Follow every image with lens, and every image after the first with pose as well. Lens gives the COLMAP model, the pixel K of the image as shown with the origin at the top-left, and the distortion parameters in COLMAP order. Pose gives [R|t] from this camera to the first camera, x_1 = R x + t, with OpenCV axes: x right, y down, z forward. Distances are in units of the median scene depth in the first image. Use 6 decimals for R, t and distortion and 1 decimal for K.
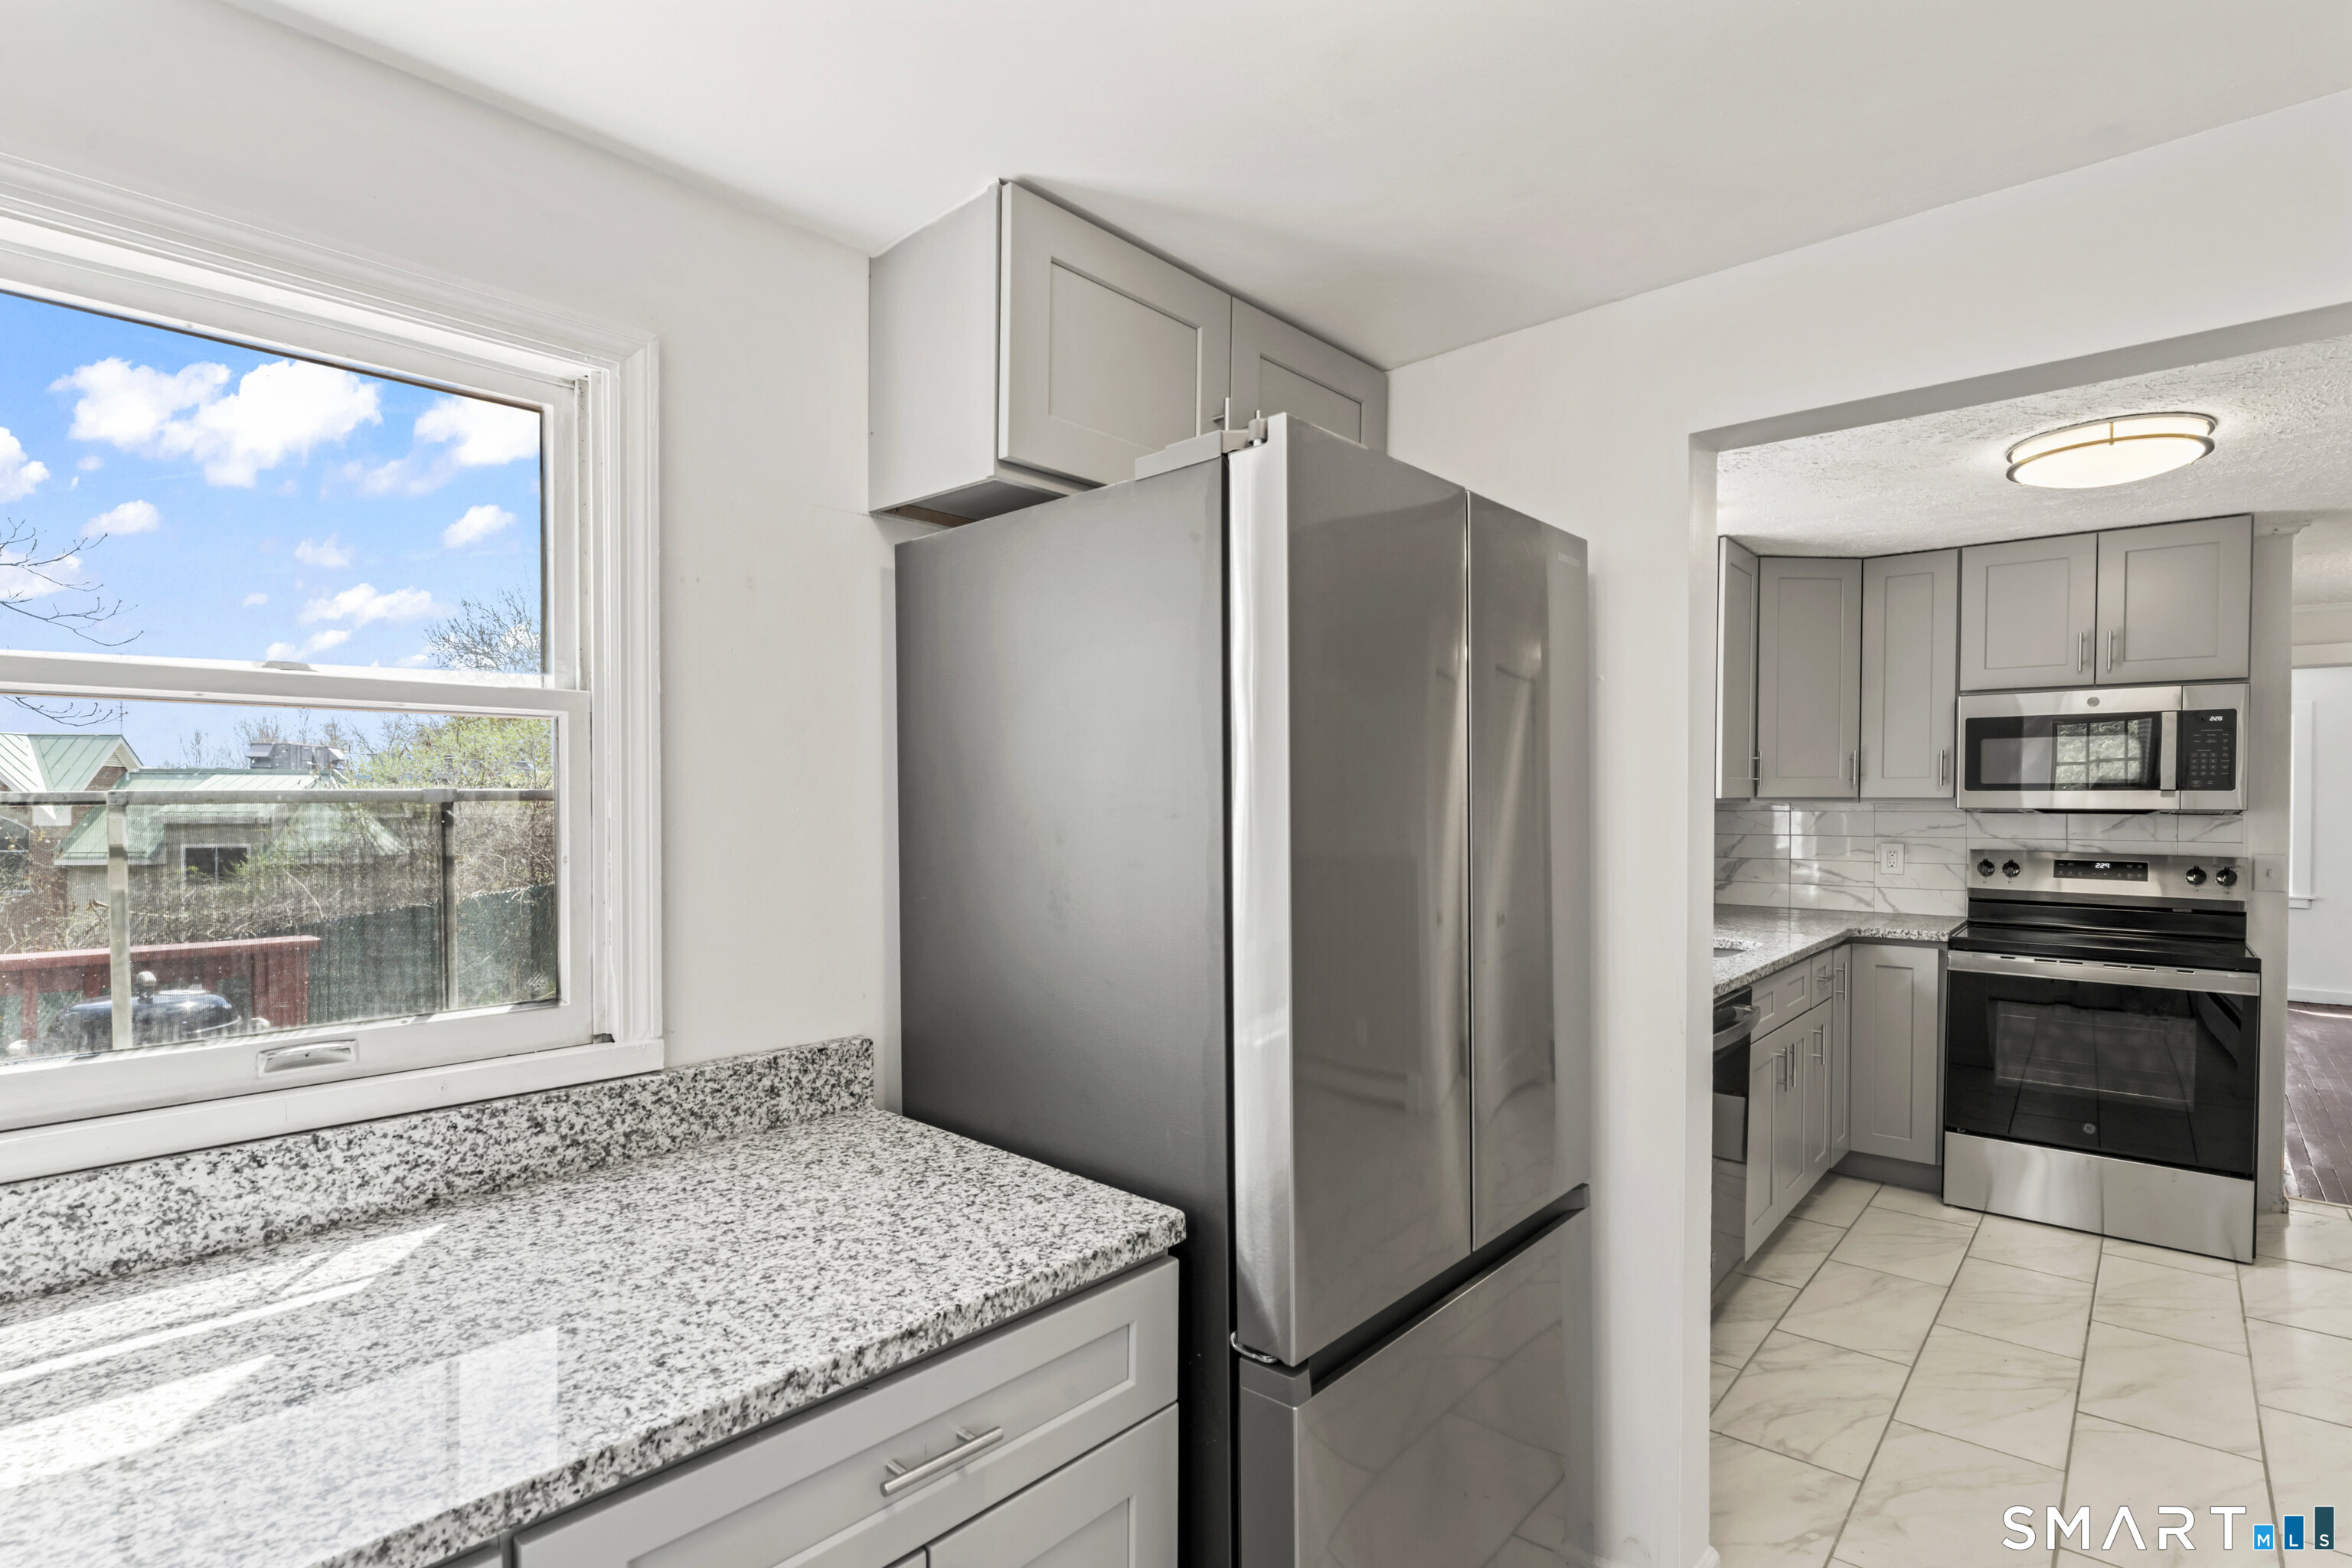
lens RADIAL K [[1144.4, 0, 1163.2], [0, 1144.4, 821.5], [0, 0, 1]] dist [0.000738, -0.001446]
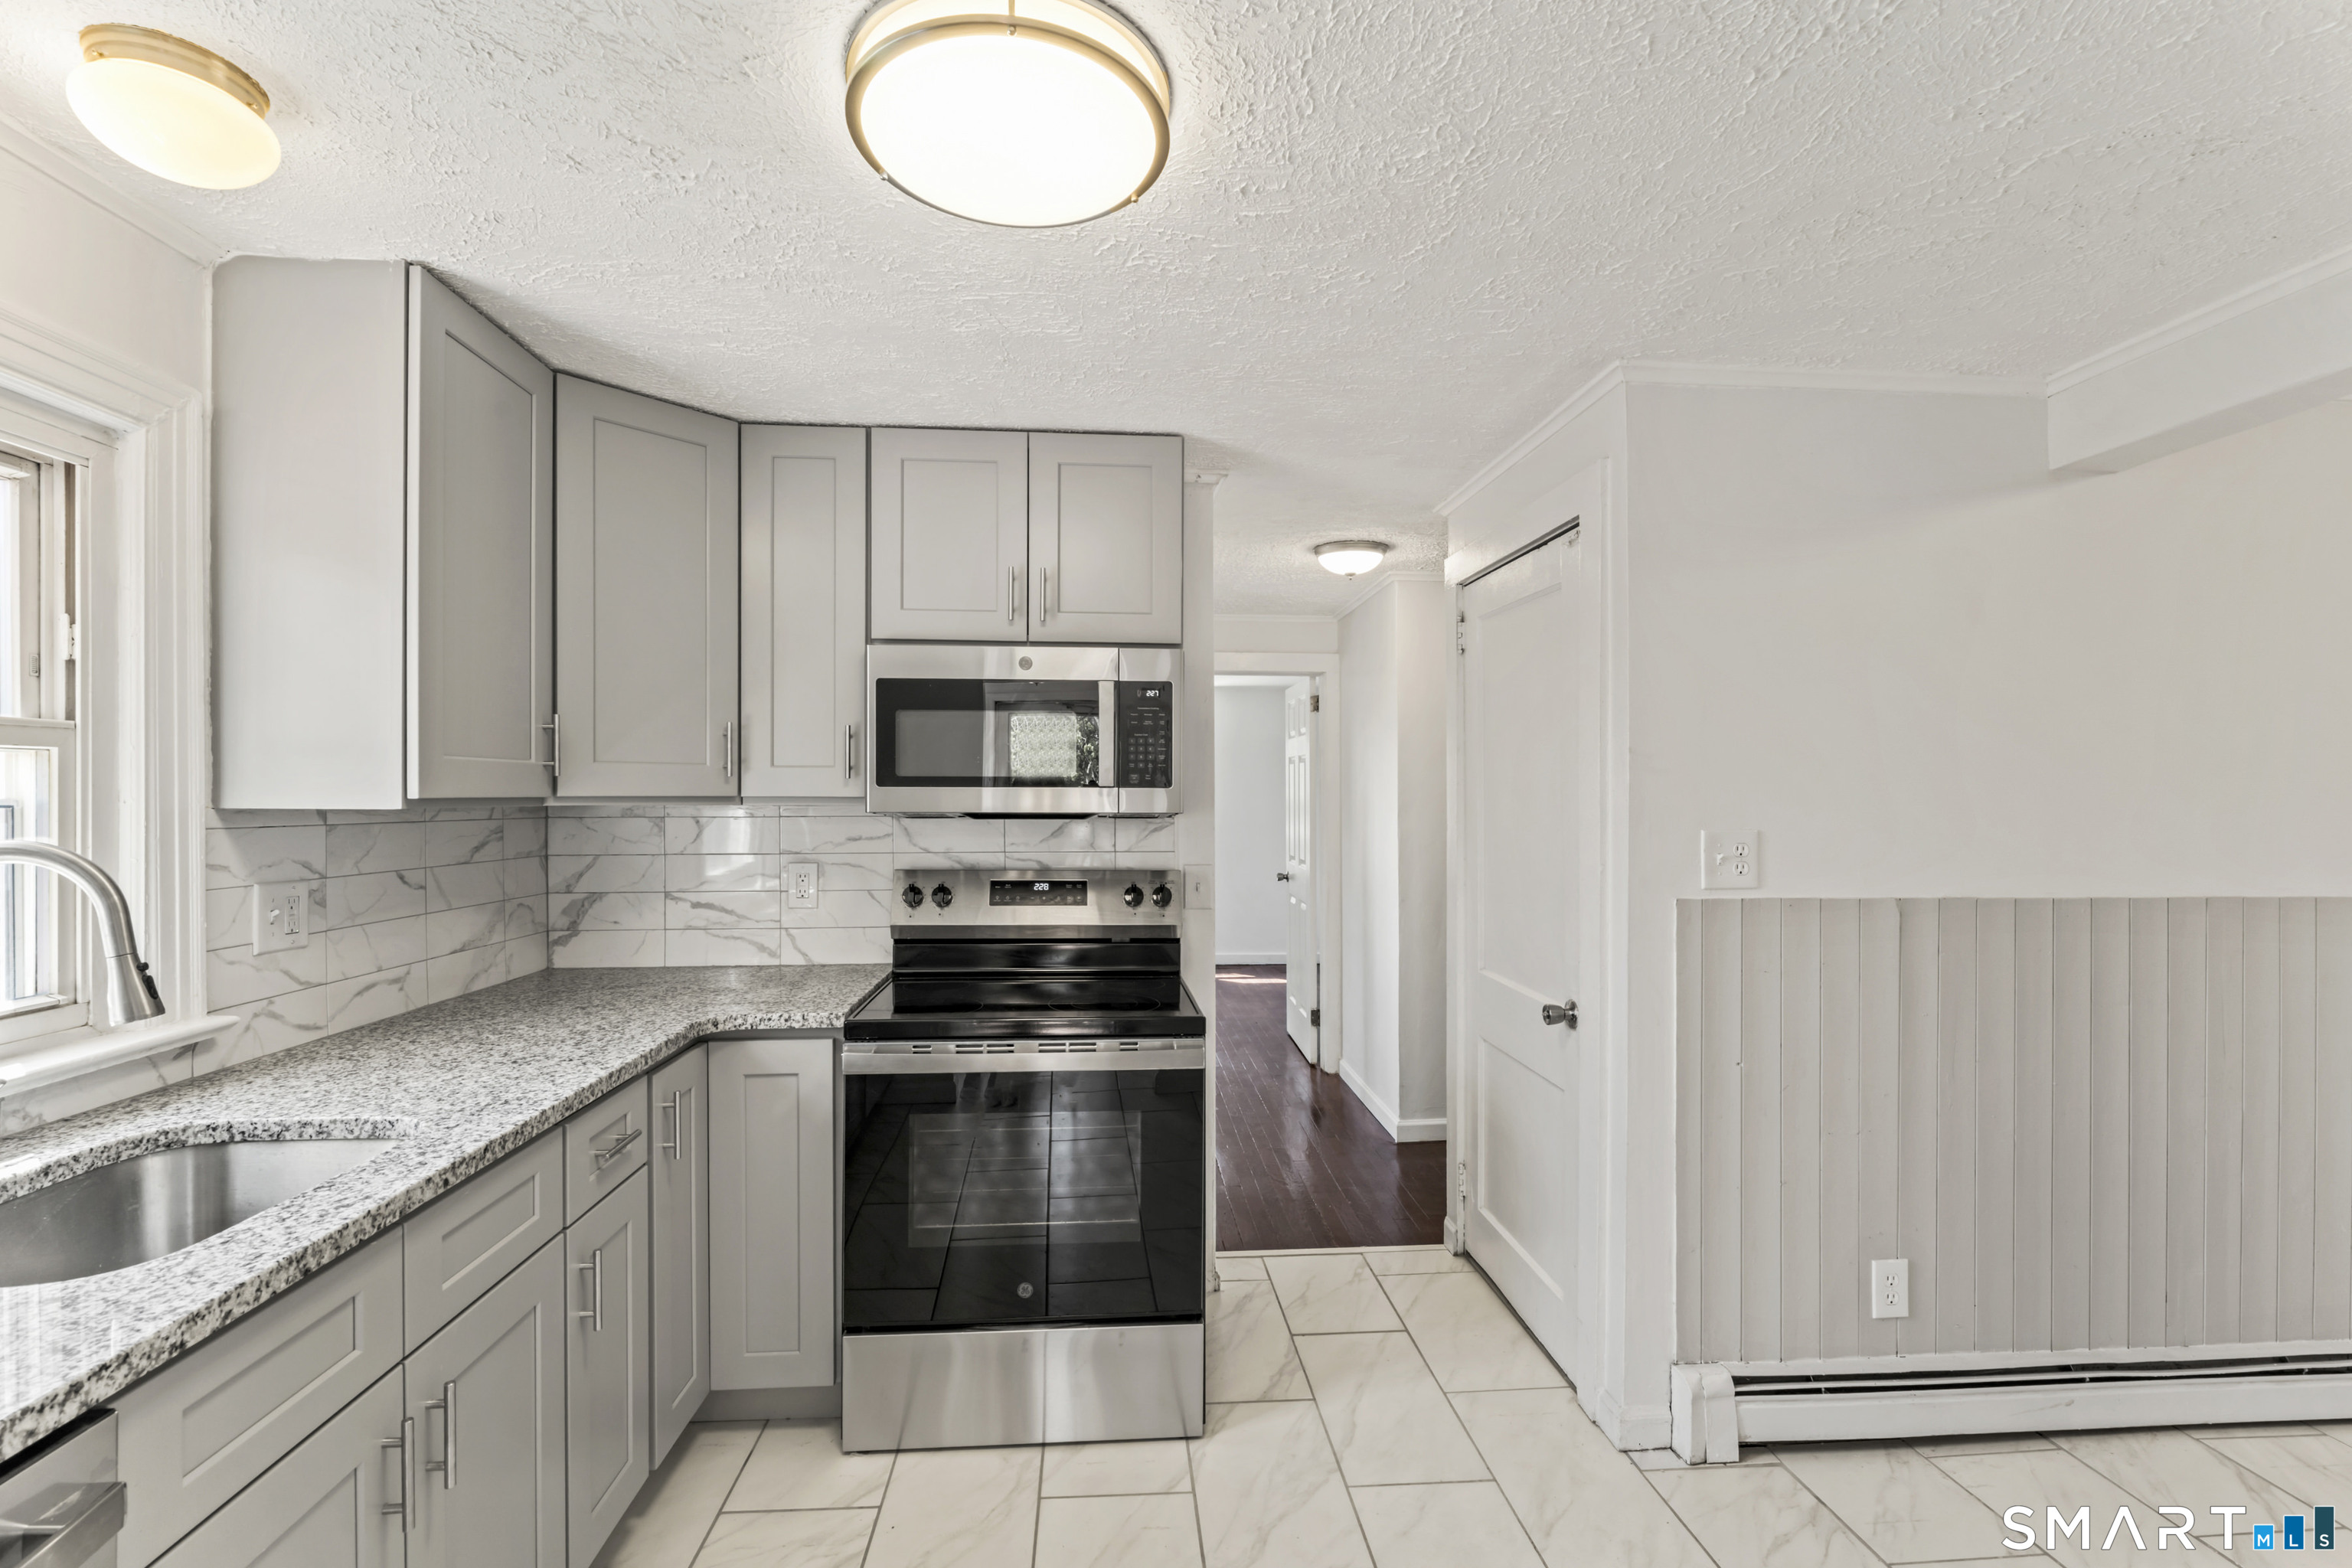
lens RADIAL K [[1055.8, 0, 1173.8], [0, 1055.8, 799.6], [0, 0, 1]] dist [0.000340, 0.000214]
pose [[0.702305, -0.002721, 0.711871, 0.395080], [0.013339, 0.999867, -0.009338, -0.011593], [-0.711751, 0.016054, 0.702249, 0.457169]]
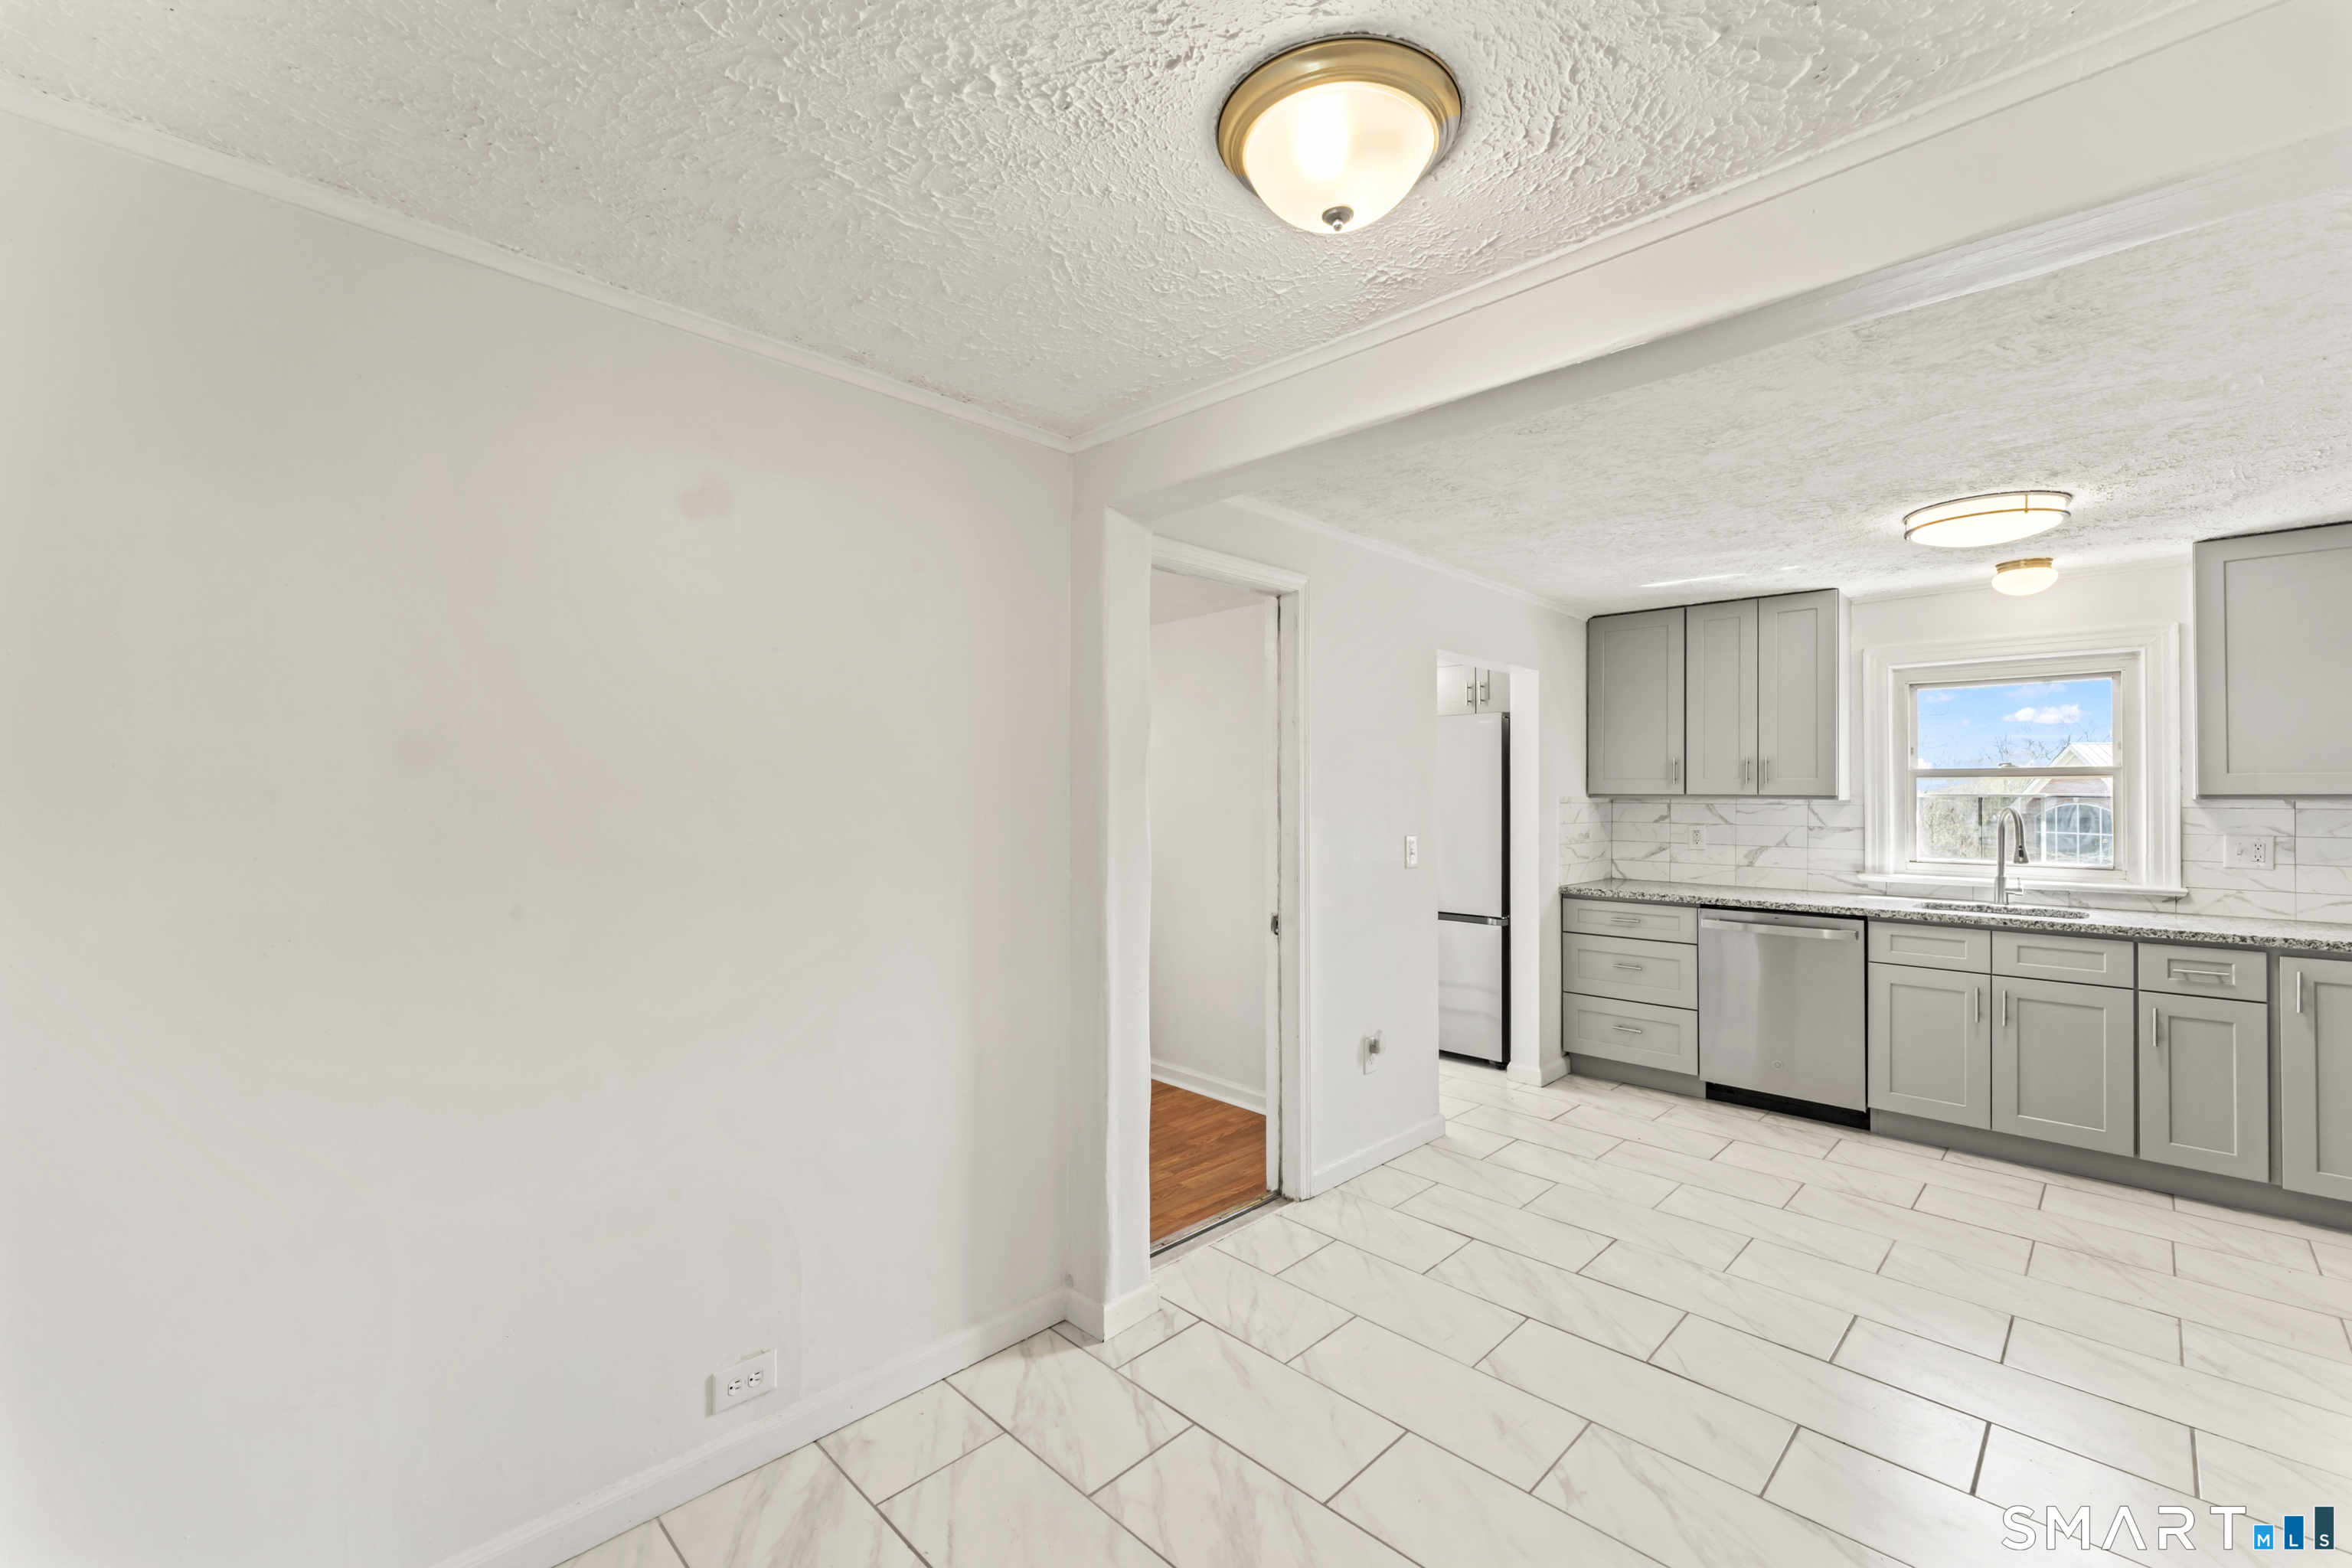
lens RADIAL K [[964.2, 0, 1181.0], [0, 964.2, 786.2], [0, 0, 1]] dist [-0.004805, 0.001221]
pose [[-0.060222, -0.005027, -0.998172, 1.416385], [-0.016749, 0.999852, -0.004025, -0.009491], [0.998045, 0.016476, -0.060297, 0.137243]]
